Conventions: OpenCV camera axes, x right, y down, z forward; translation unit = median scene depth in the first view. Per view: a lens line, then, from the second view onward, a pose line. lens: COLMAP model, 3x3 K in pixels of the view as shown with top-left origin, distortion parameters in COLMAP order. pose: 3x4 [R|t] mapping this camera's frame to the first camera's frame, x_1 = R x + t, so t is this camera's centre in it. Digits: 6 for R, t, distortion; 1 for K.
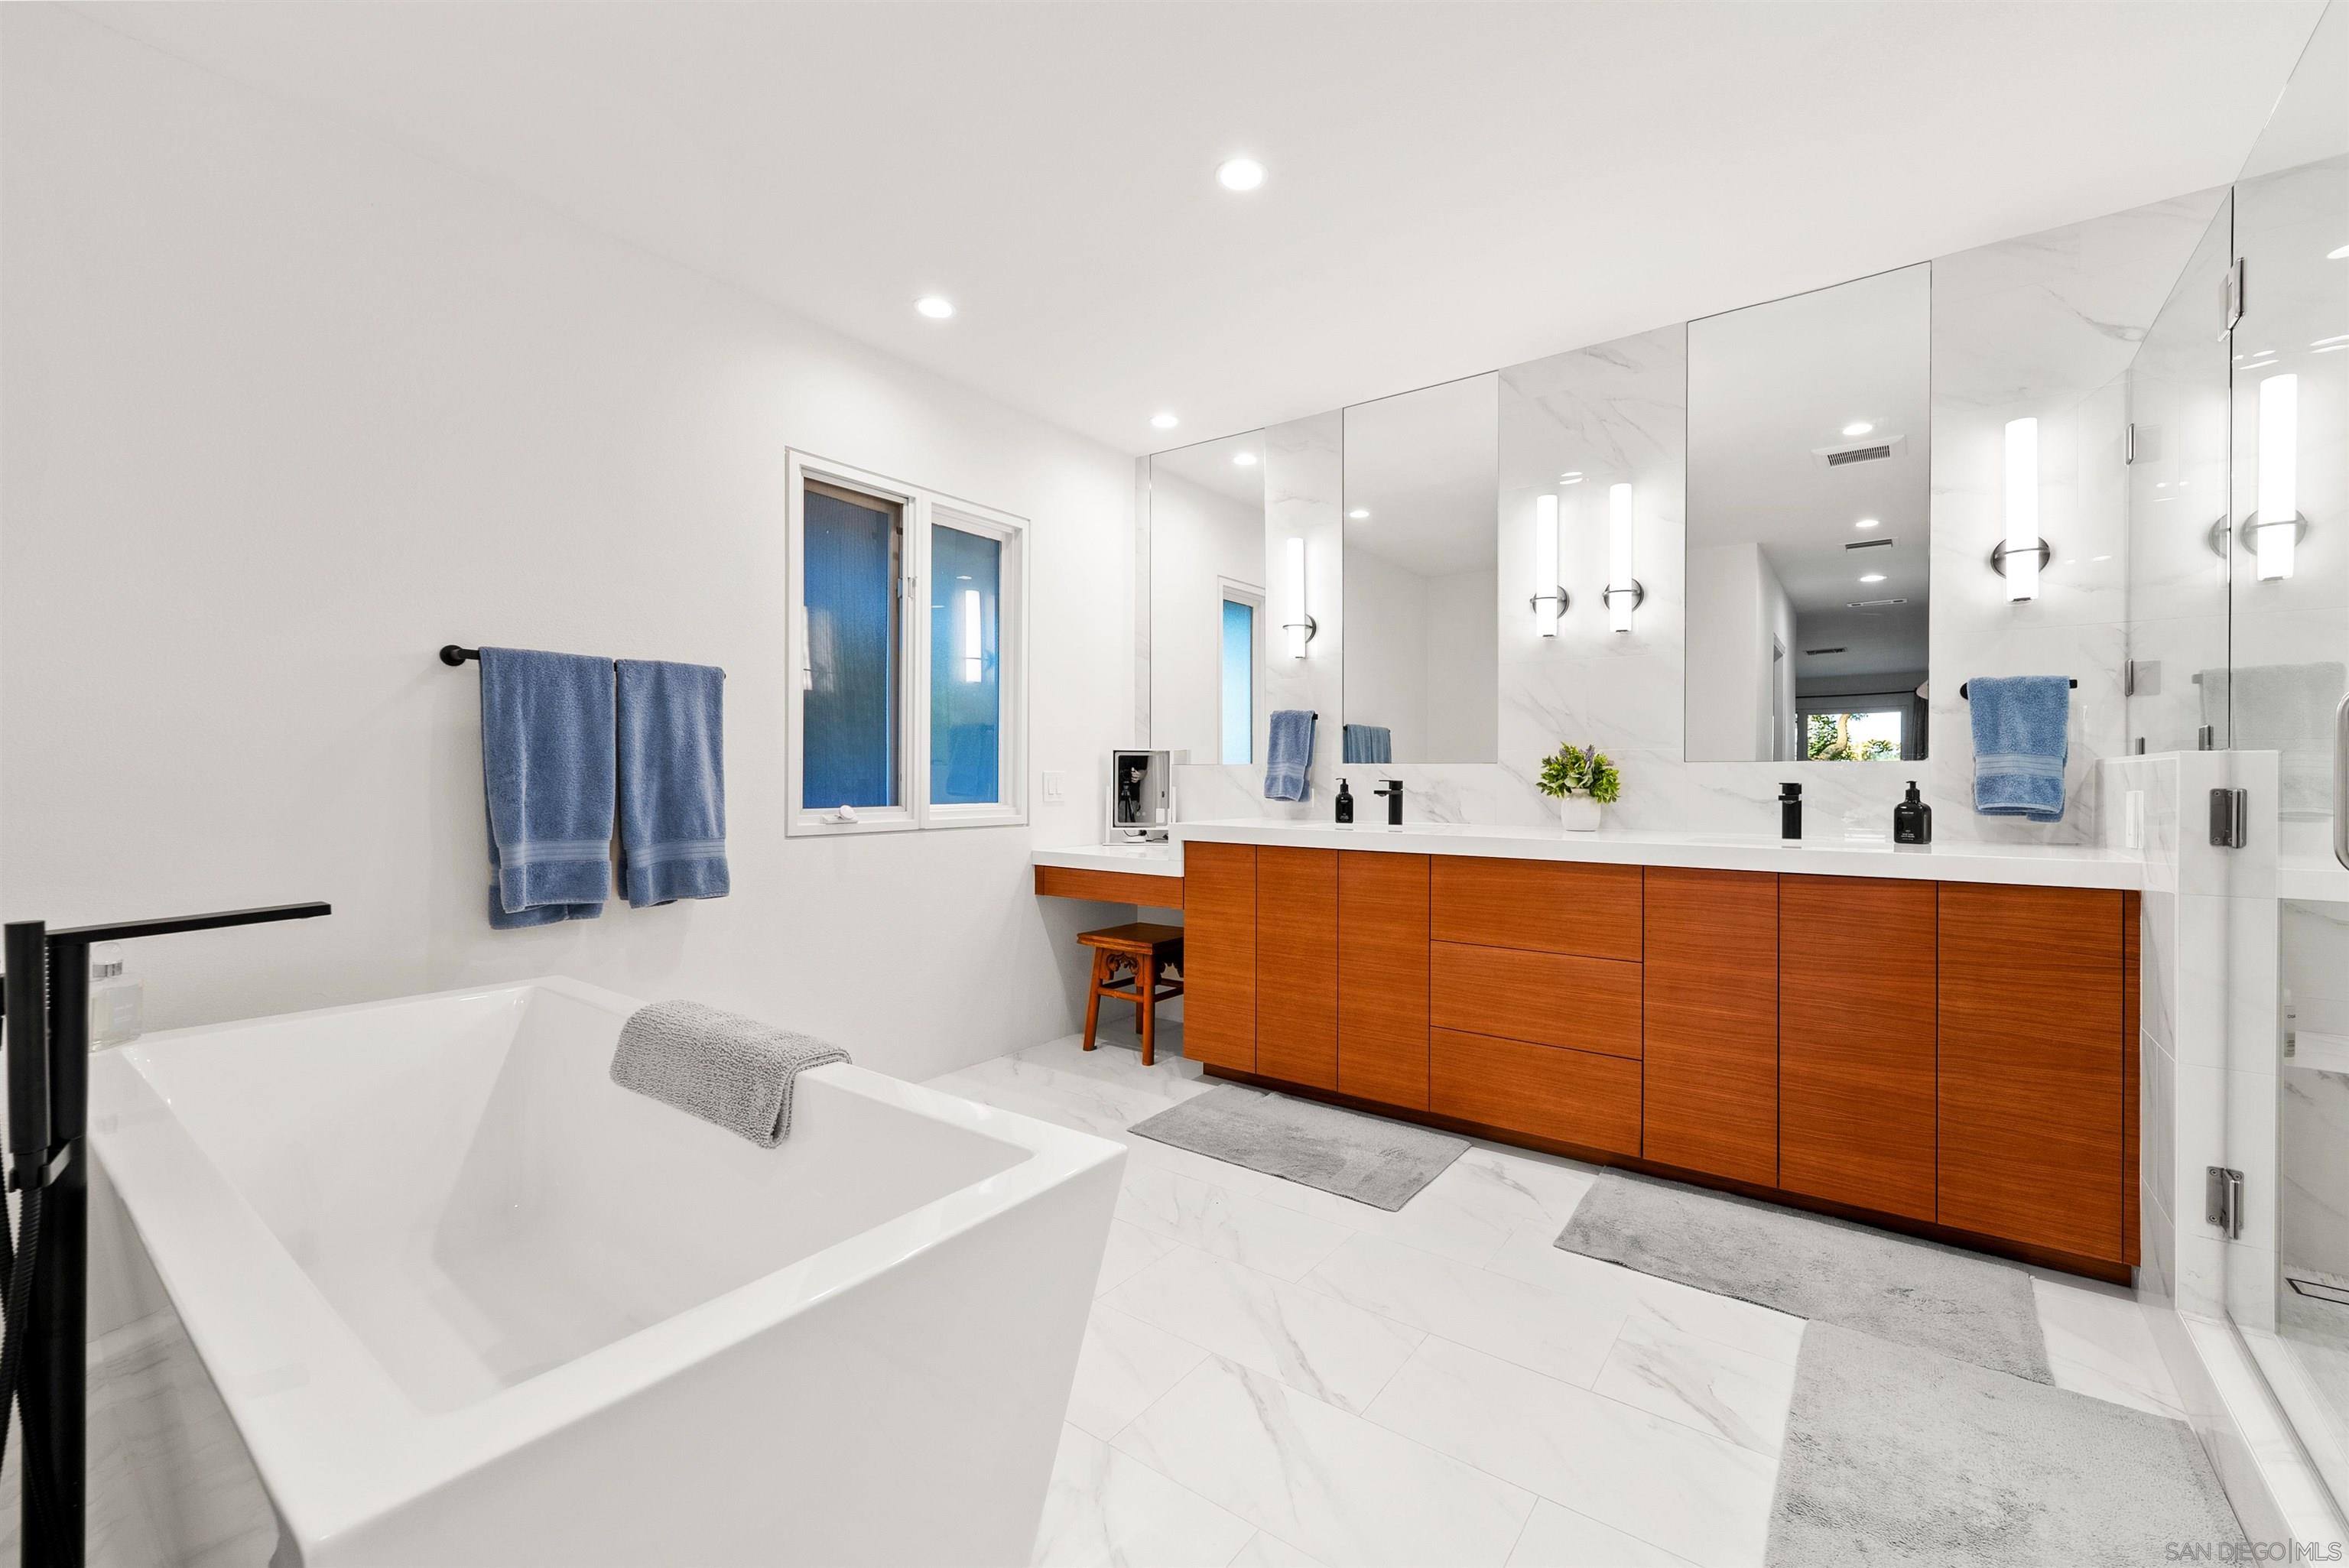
lens RADIAL K [[963.3, 0, 1178.1], [0, 963.3, 772.4], [0, 0, 1]] dist [0.000103, -0.001009]
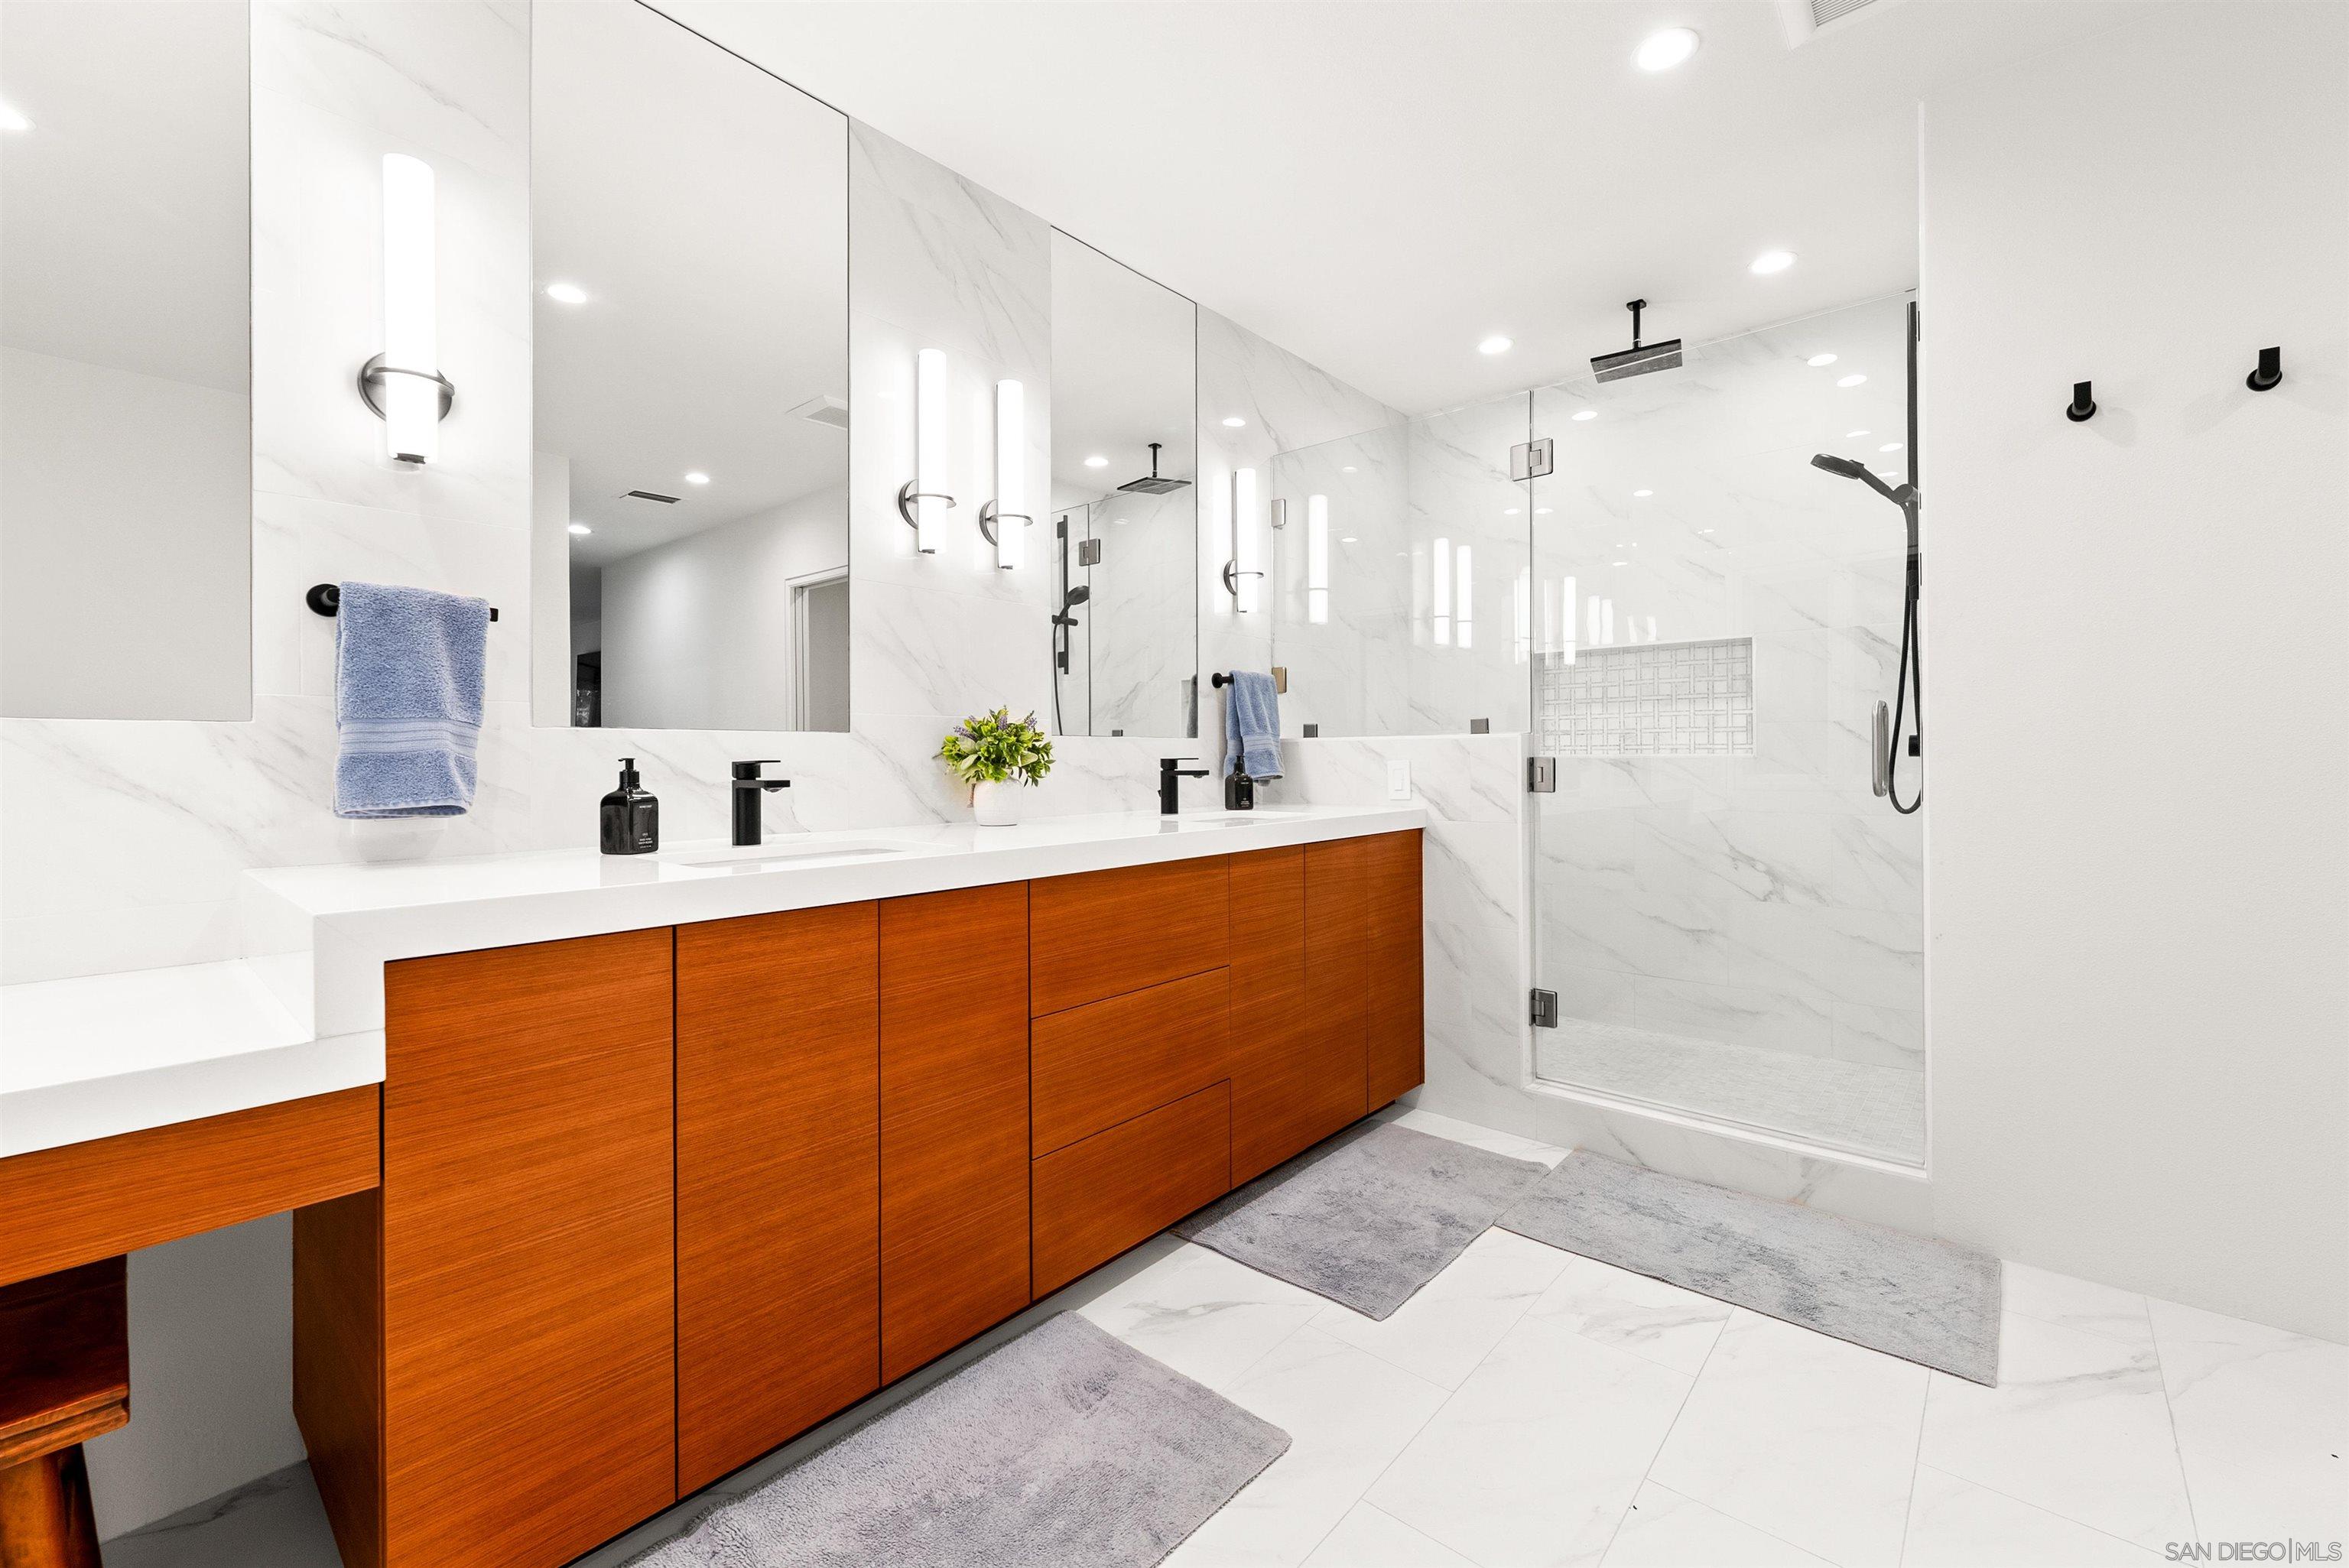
lens RADIAL K [[963.3, 0, 1180.9], [0, 963.3, 764.0], [0, 0, 1]] dist [0.000103, -0.001009]
pose [[0.065140, -0.006991, 0.997852, -0.329413], [0.006625, 0.999956, 0.006573, 0.008996], [-0.997854, 0.006182, 0.065183, 0.843668]]
